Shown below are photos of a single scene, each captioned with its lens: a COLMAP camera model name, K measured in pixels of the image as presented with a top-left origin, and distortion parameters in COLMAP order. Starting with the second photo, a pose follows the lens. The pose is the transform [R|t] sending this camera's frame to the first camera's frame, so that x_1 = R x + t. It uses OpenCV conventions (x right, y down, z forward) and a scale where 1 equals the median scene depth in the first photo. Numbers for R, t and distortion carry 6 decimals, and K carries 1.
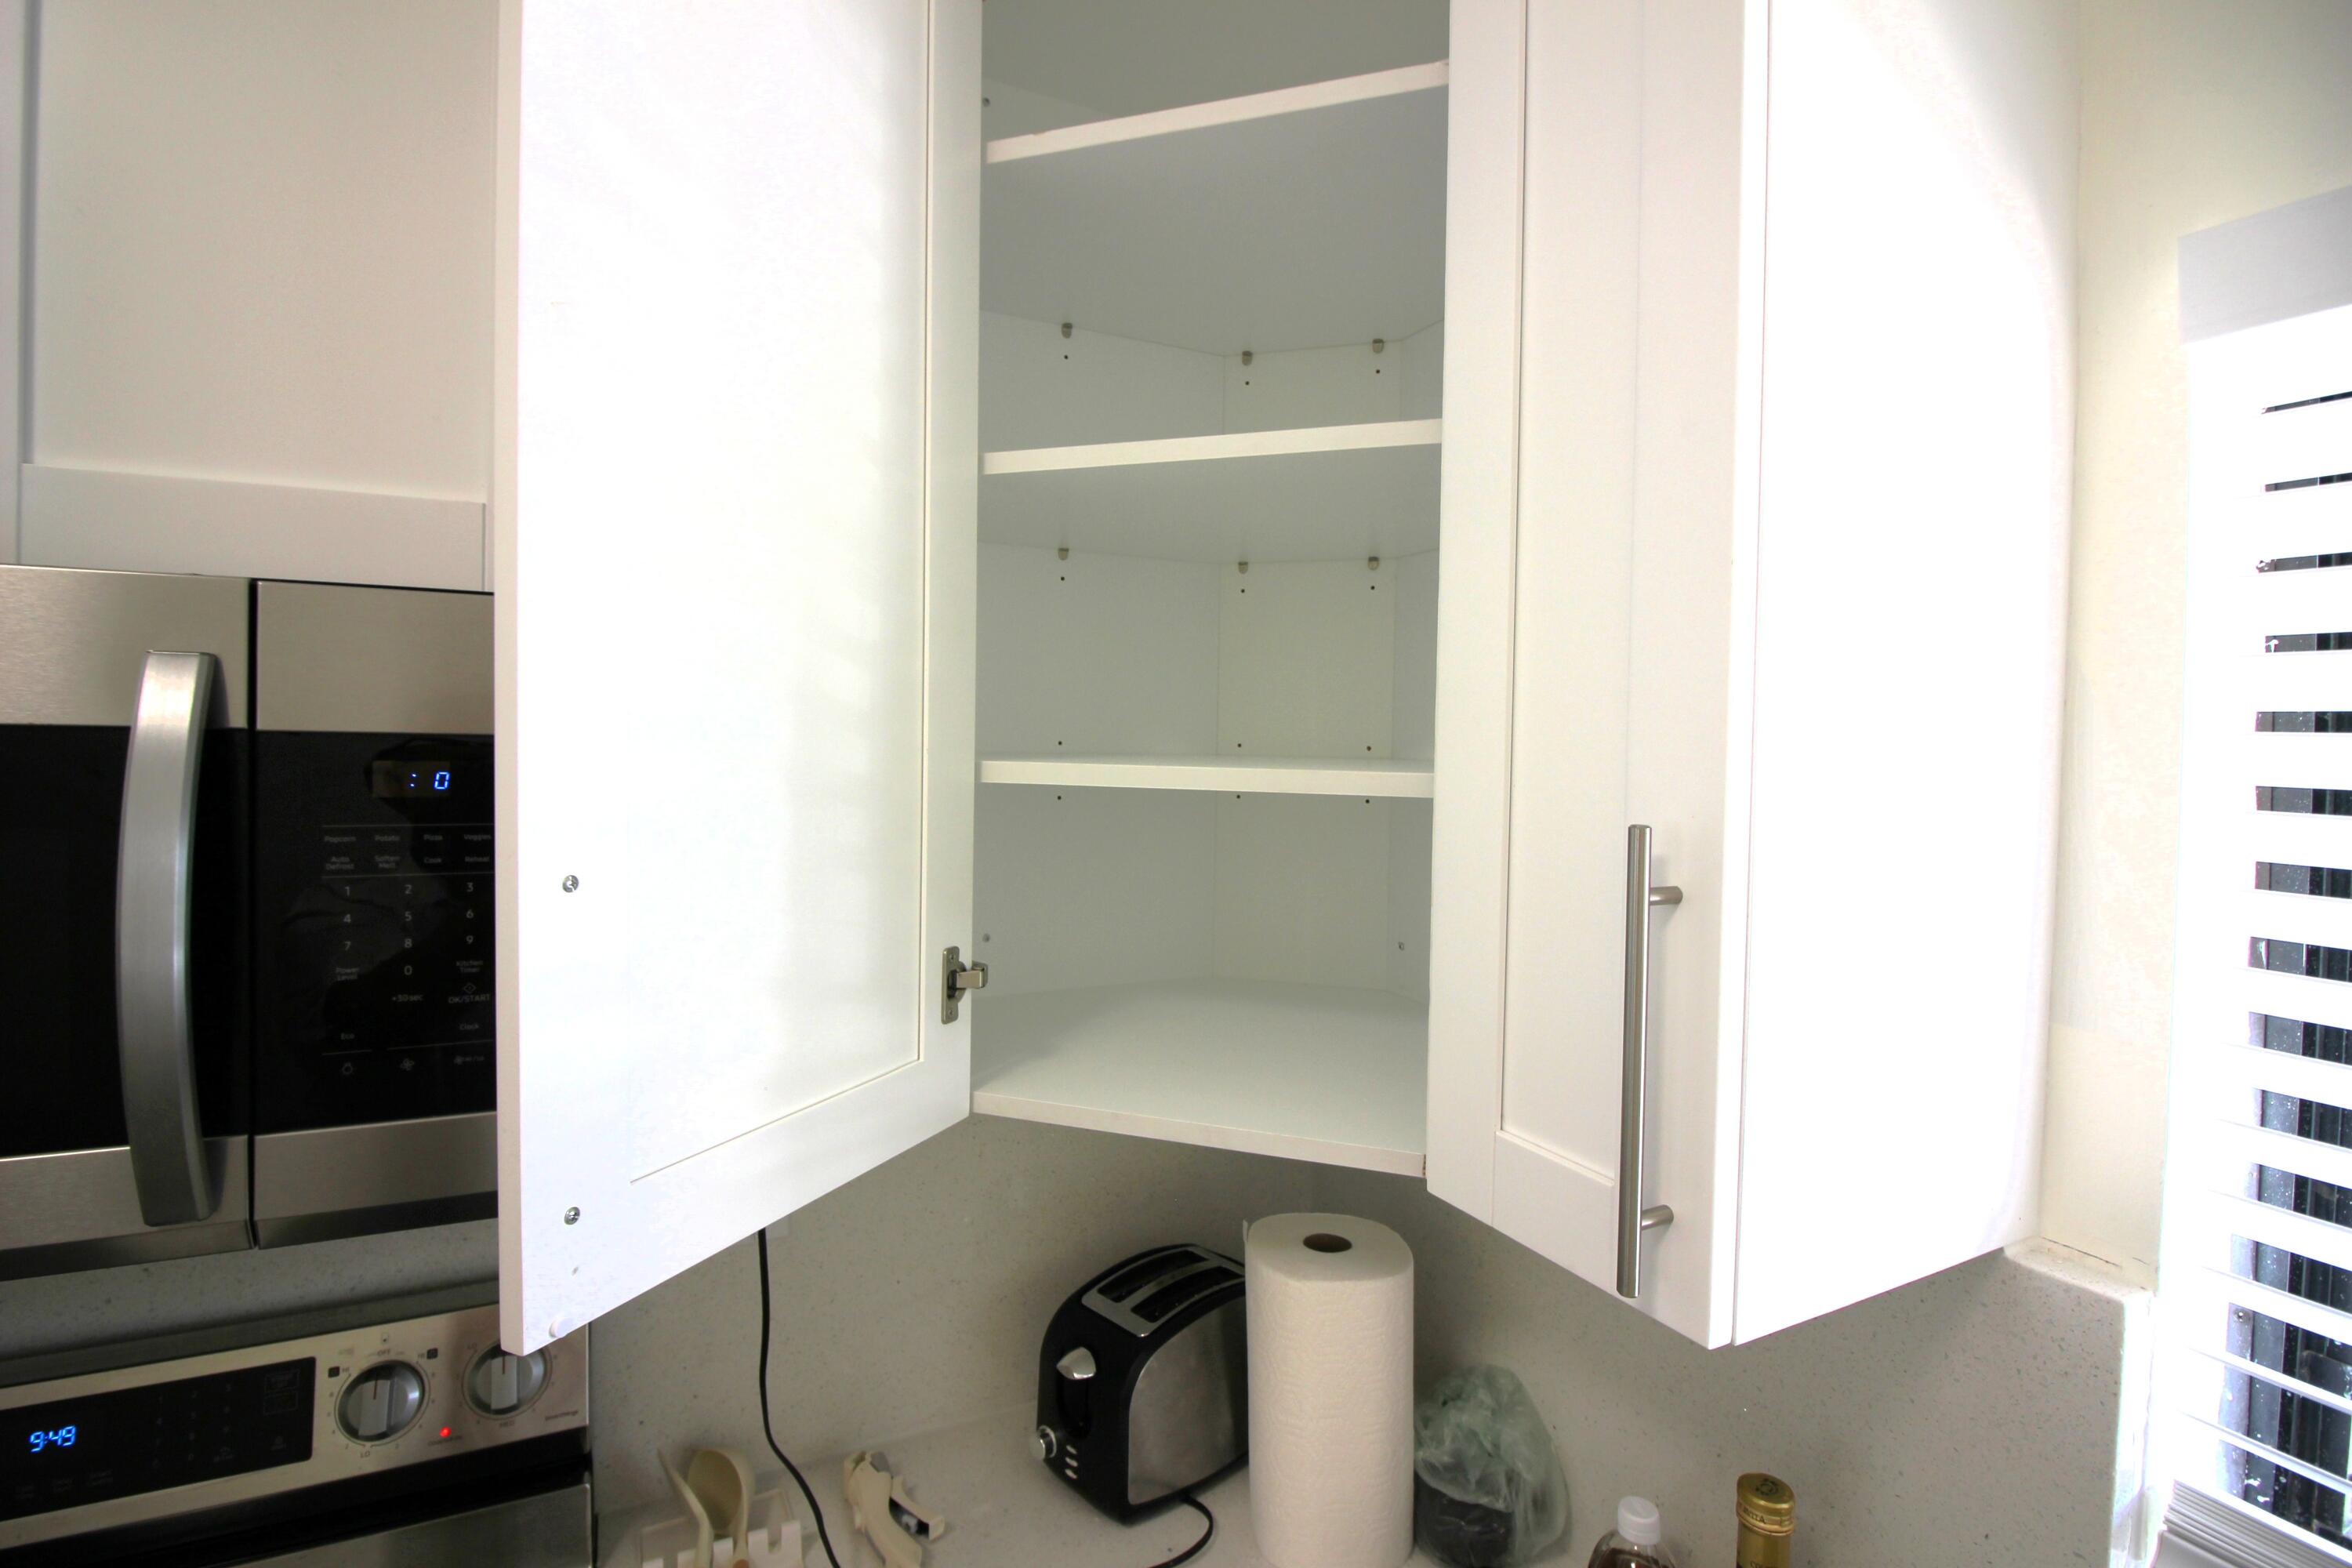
lens RADIAL K [[1092.2, 0, 1153.1], [0, 1092.2, 754.7], [0, 0, 1]] dist [-0.004986, -0.010013]
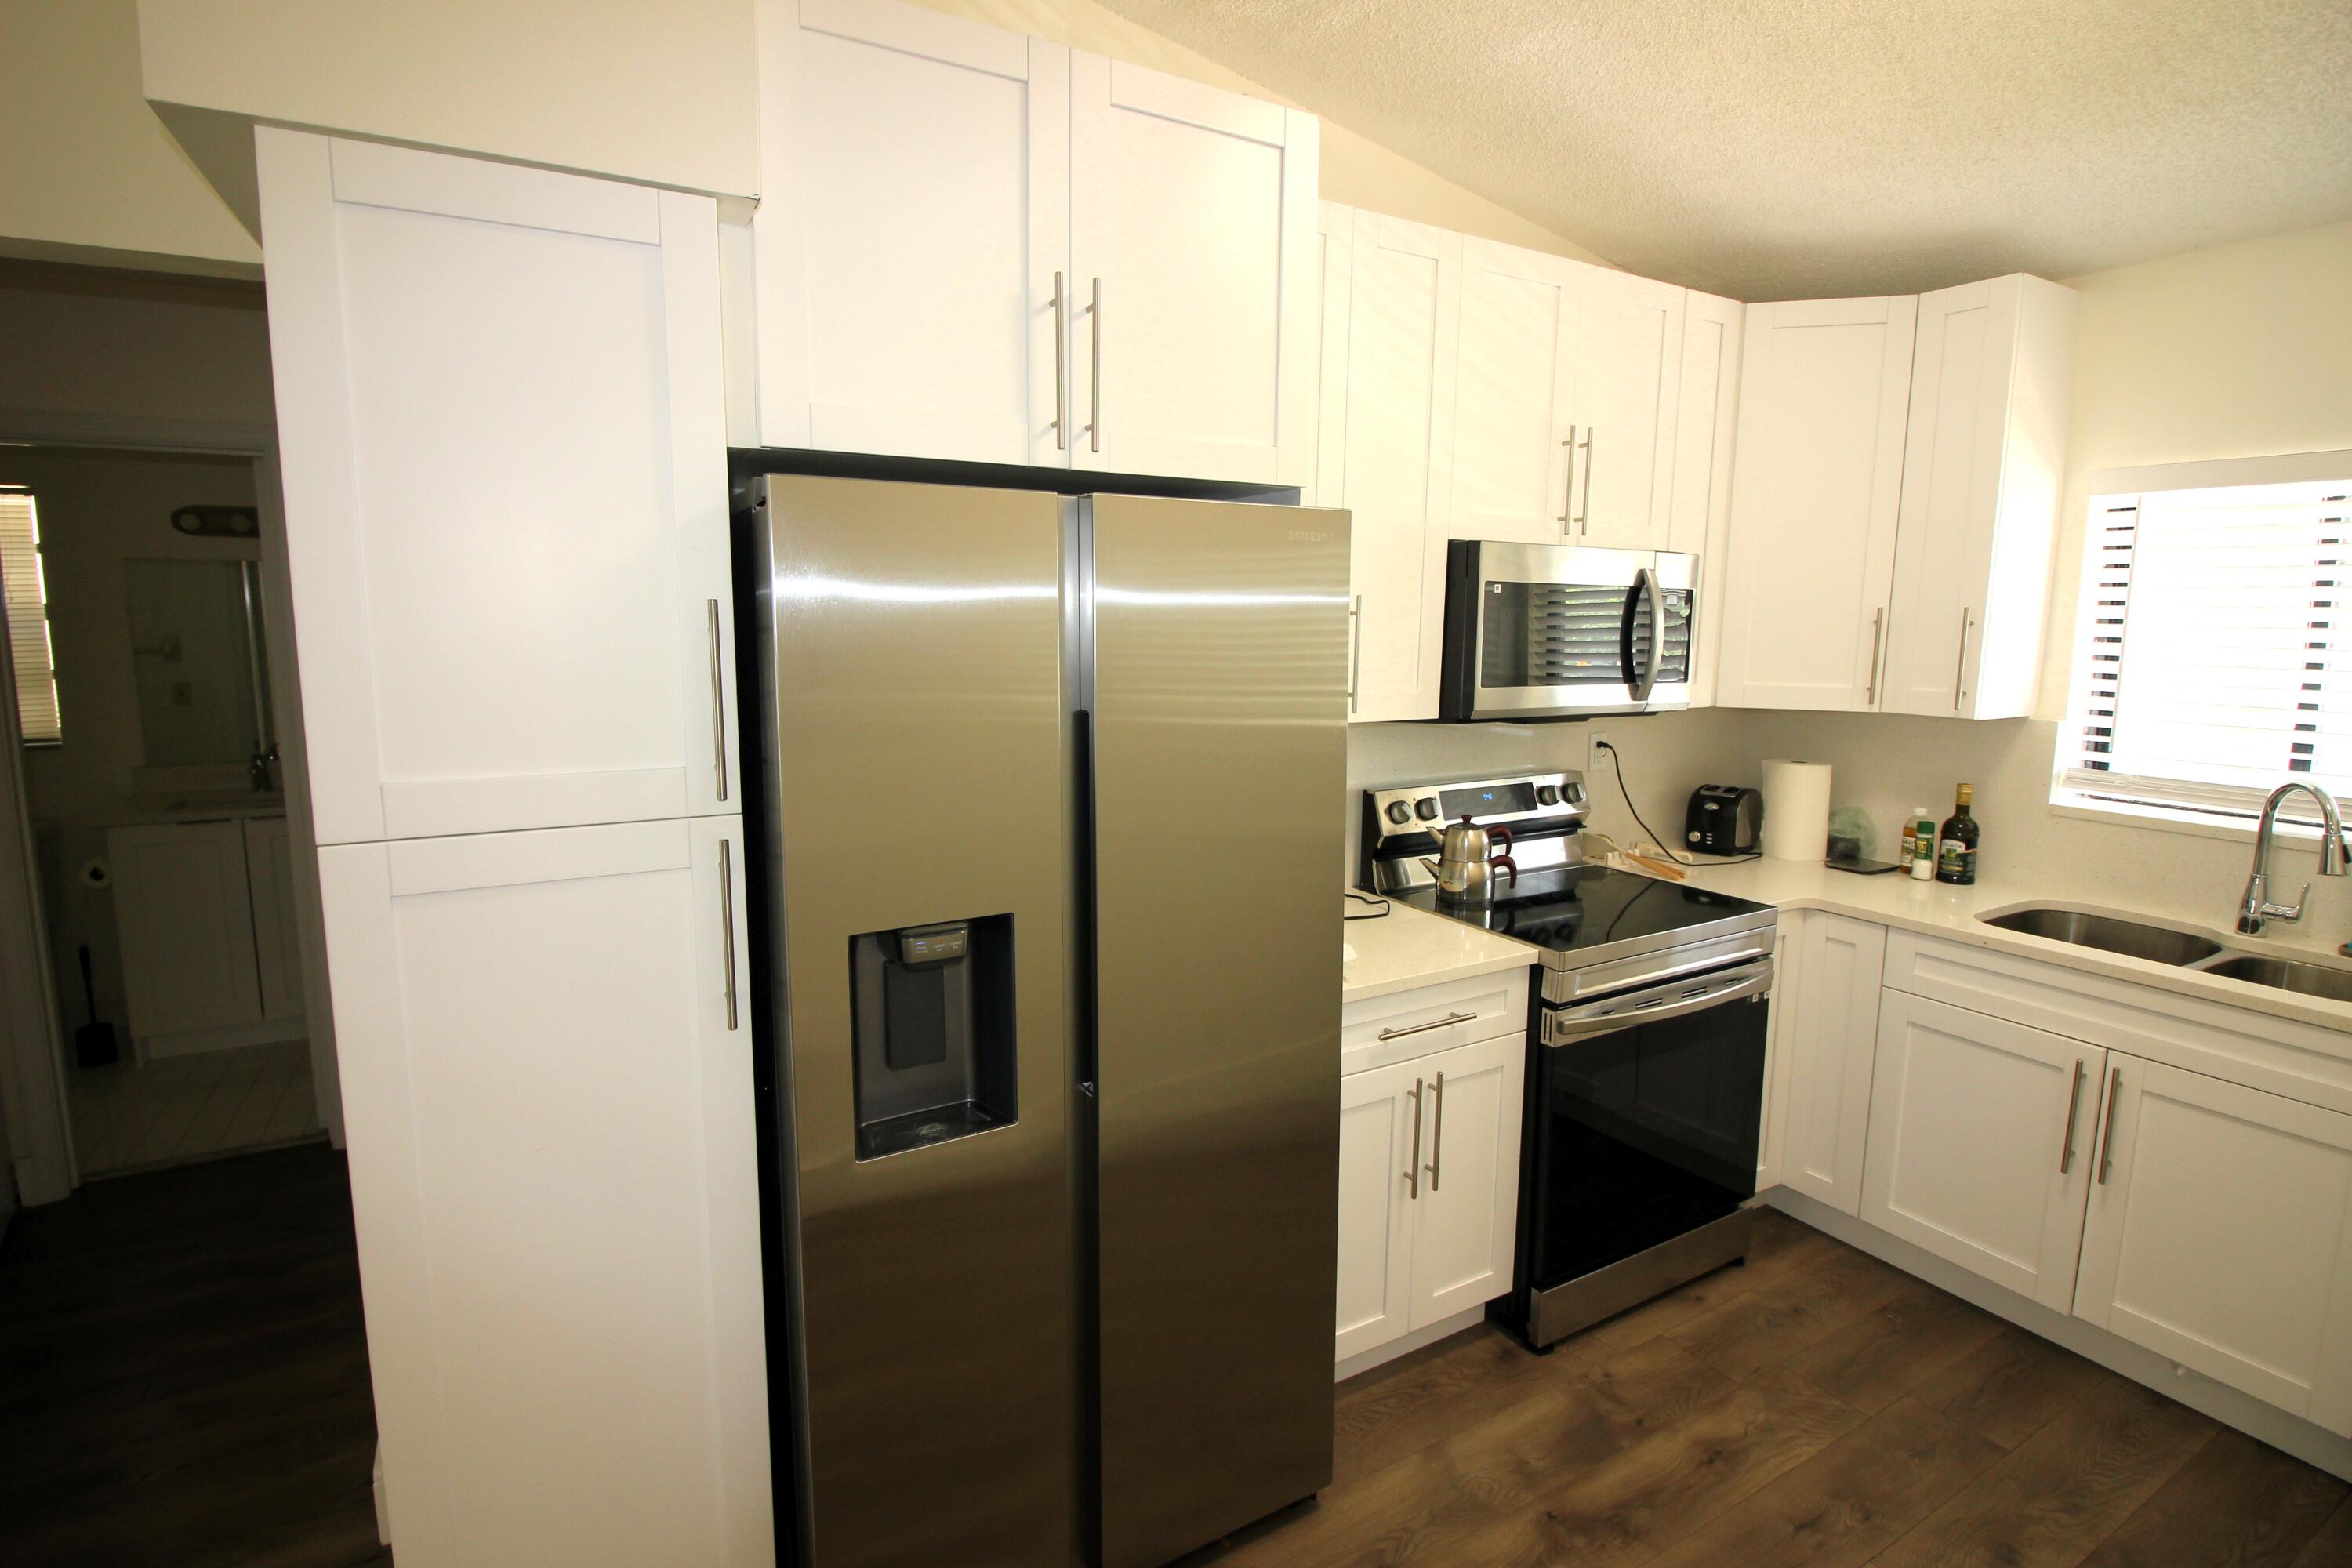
lens RADIAL K [[1092.2, 0, 1167.9], [0, 1092.2, 763.7], [0, 0, 1]] dist [-0.004986, -0.010013]
pose [[0.999050, -0.014706, 0.041014, -2.241171], [0.009582, 0.992429, 0.122443, 0.089555], [-0.042504, -0.121934, 0.991628, -2.504322]]
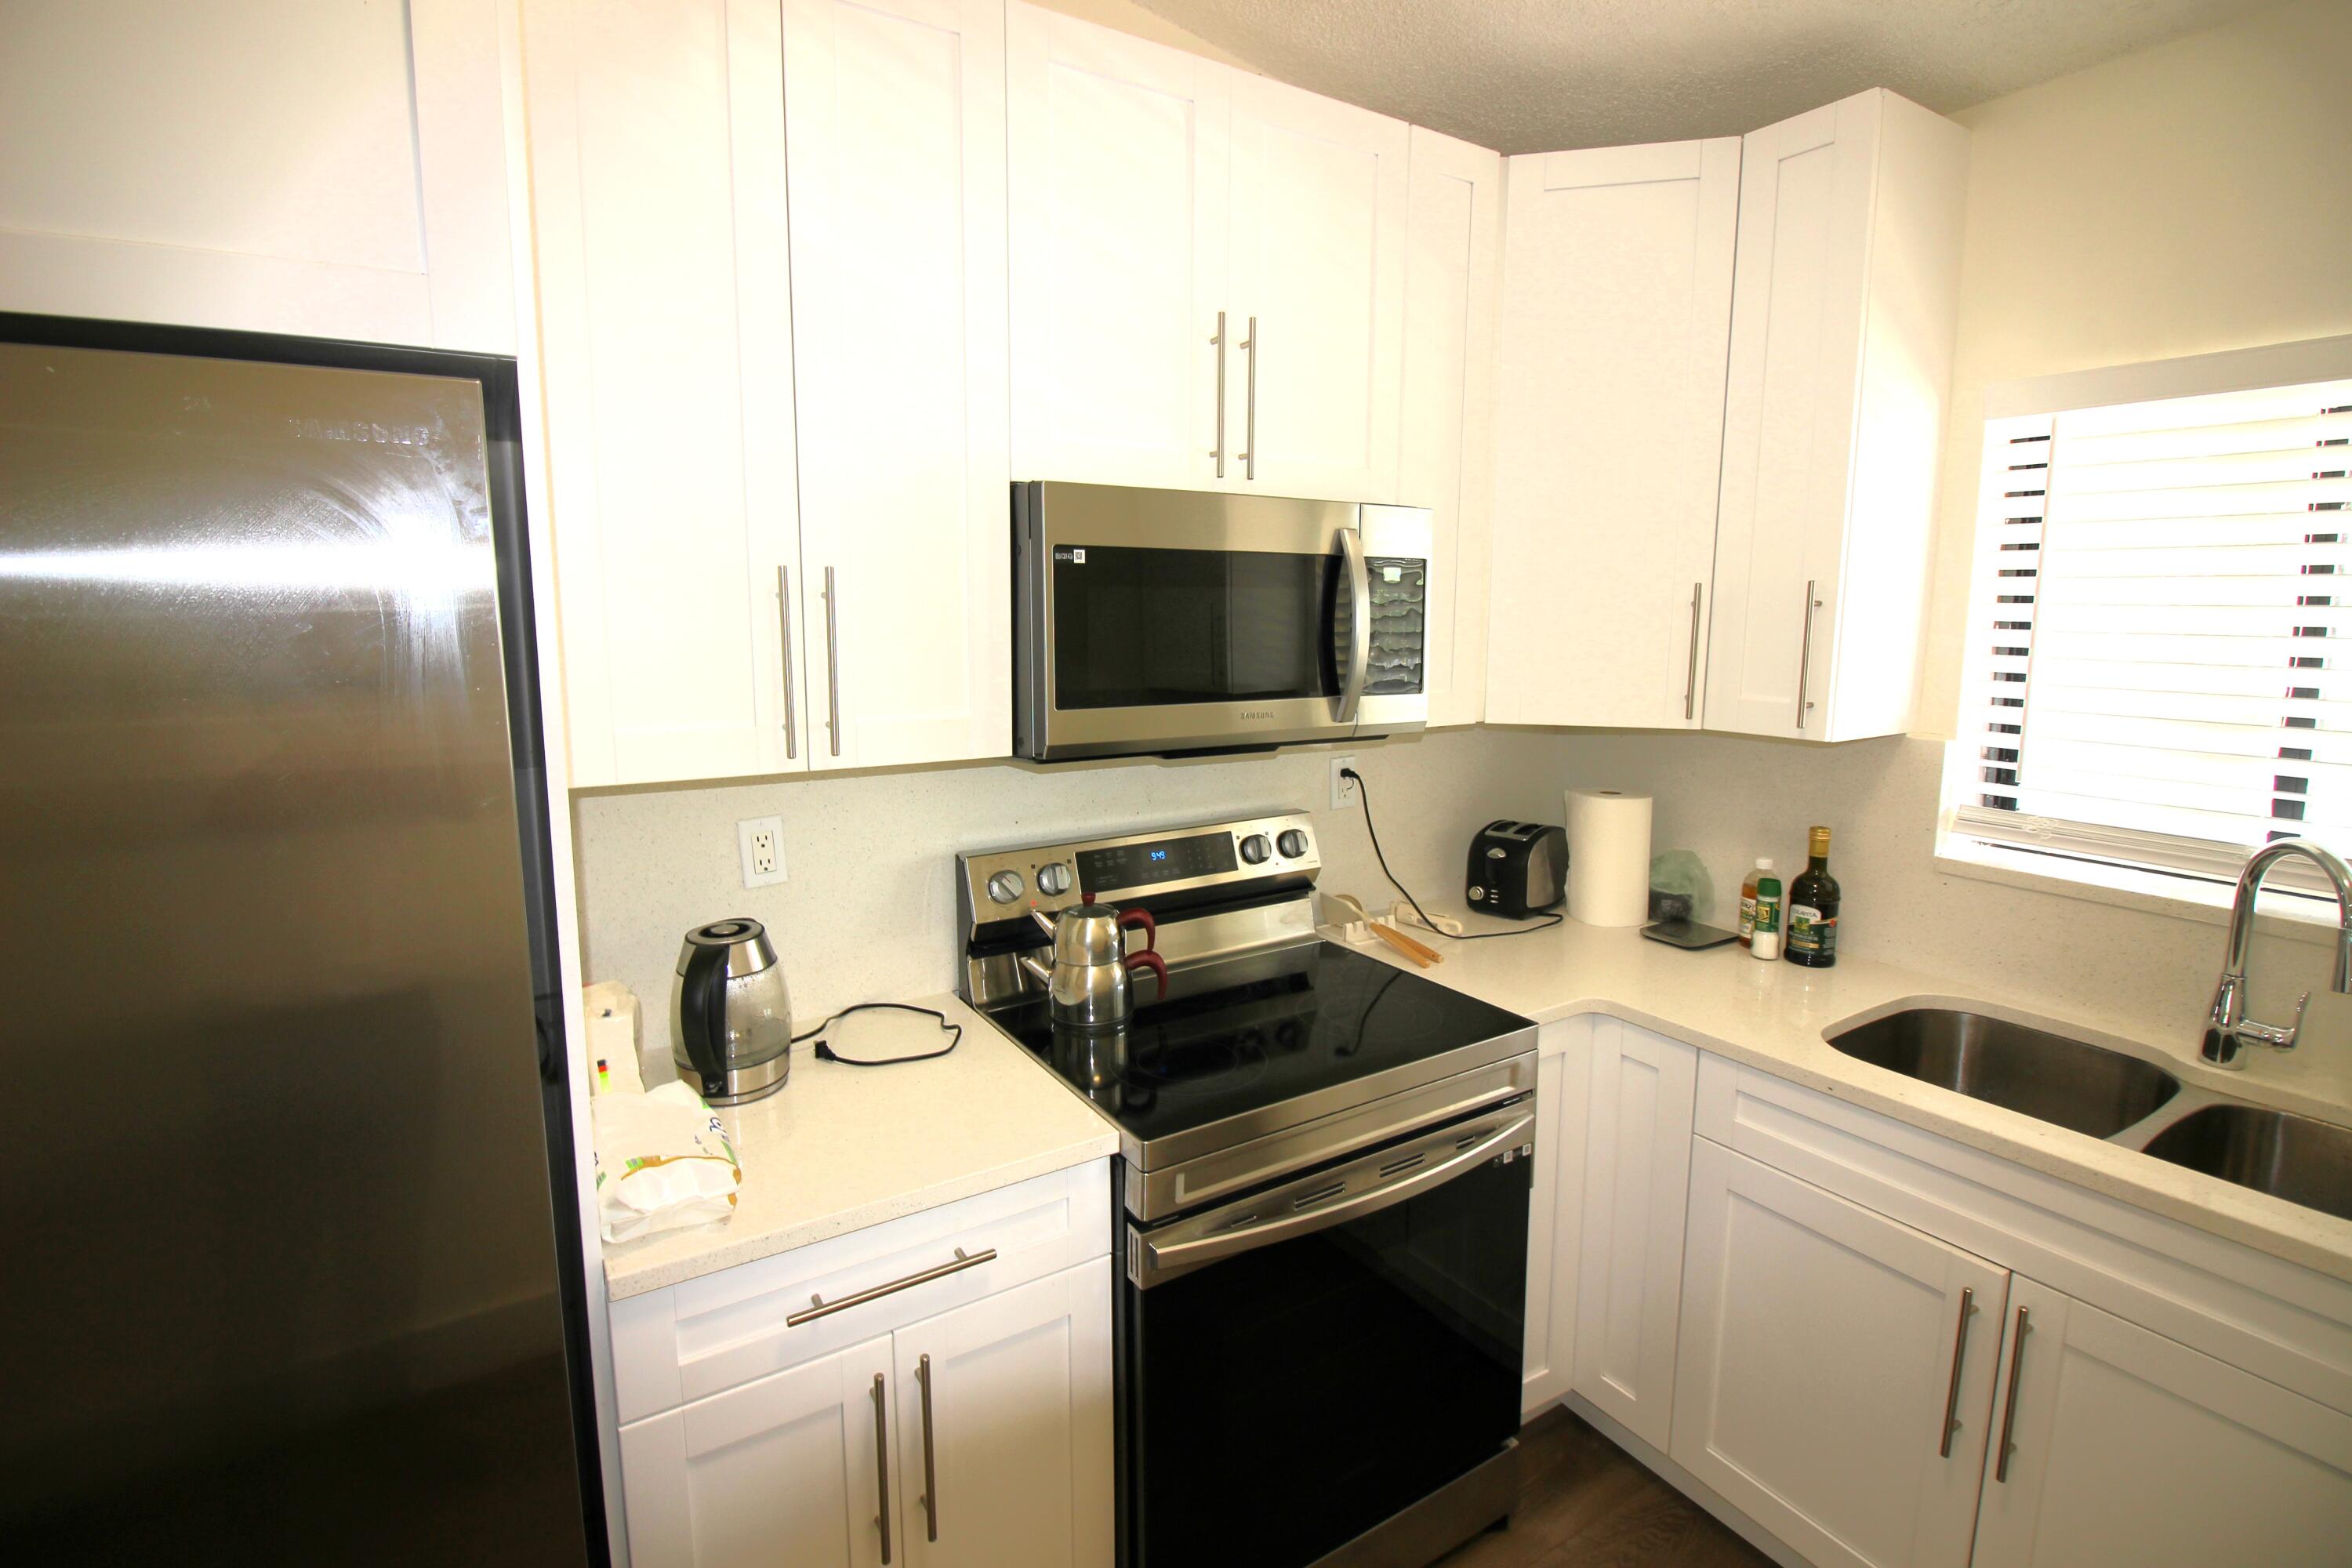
lens RADIAL K [[1092.2, 0, 1152.3], [0, 1092.2, 755.3], [0, 0, 1]] dist [-0.004986, -0.010013]
pose [[0.996783, -0.027504, 0.075286, -1.242535], [0.017857, 0.991877, 0.125942, 0.095982], [-0.078138, -0.124193, 0.989177, -1.484746]]
